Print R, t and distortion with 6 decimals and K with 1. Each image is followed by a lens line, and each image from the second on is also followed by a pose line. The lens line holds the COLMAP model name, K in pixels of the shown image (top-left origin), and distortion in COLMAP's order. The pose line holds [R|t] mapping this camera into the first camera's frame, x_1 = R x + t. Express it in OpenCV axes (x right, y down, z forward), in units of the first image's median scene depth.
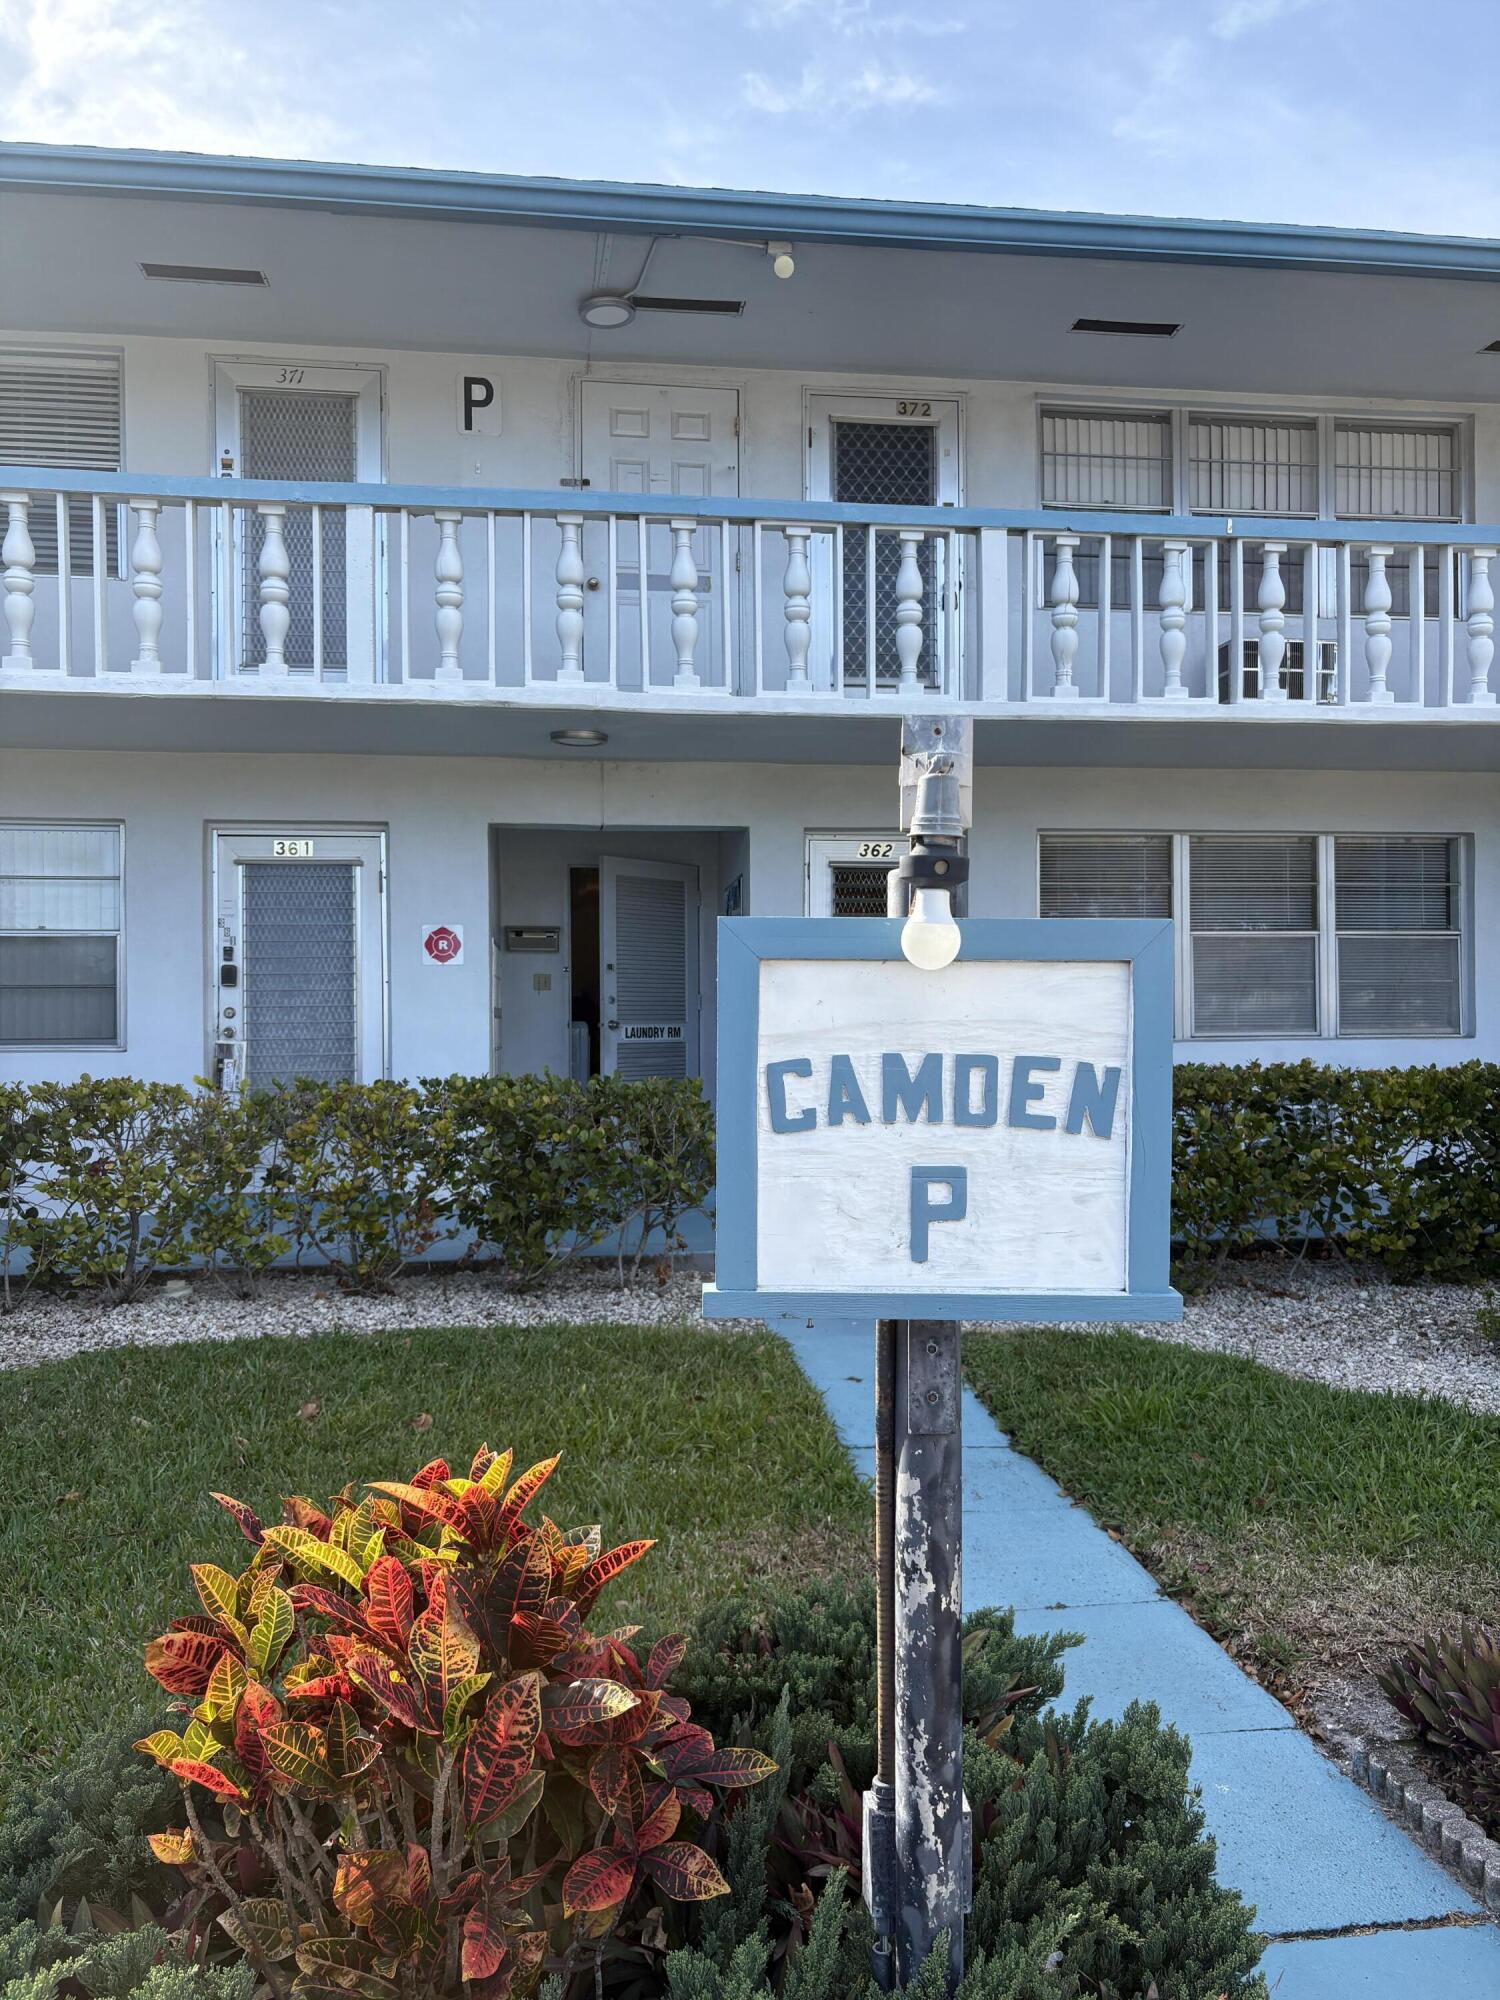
lens RADIAL K [[1414.8, 0, 750.1], [0, 1414.8, 994.4], [0, 0, 1]] dist [0.027673, -0.001757]
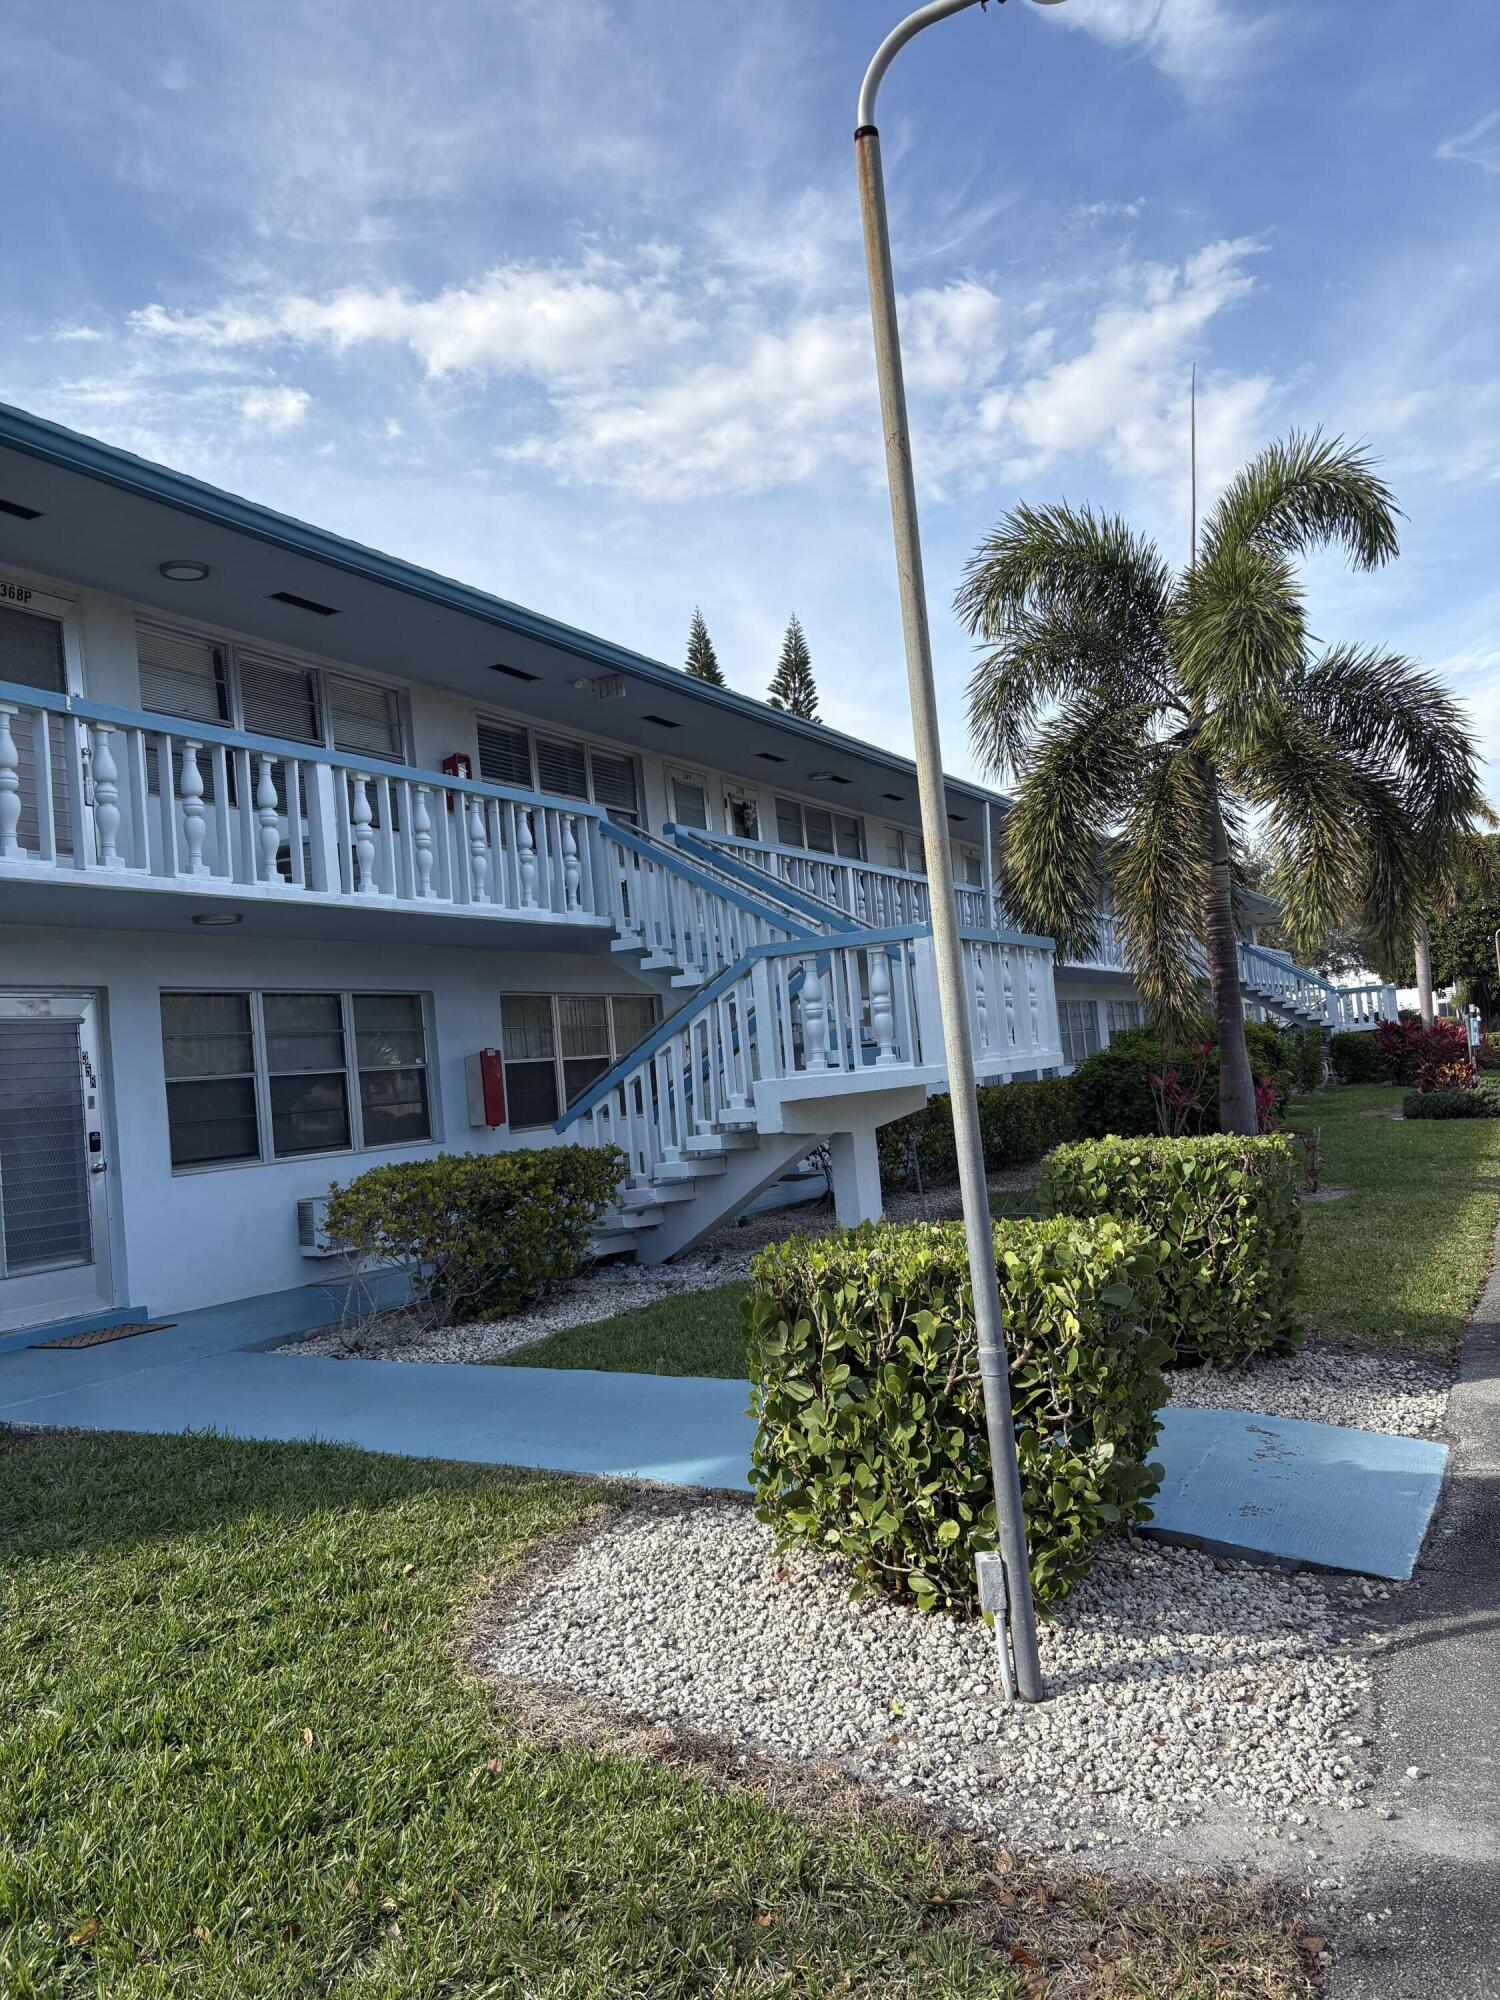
lens RADIAL K [[1414.8, 0, 751.3], [0, 1414.8, 1000.4], [0, 0, 1]] dist [0.027673, -0.001757]
pose [[0.602924, -0.008776, 0.797750, -0.520636], [0.089868, 0.994322, -0.056982, -0.001888], [-0.792720, 0.106048, 0.600290, -0.054392]]
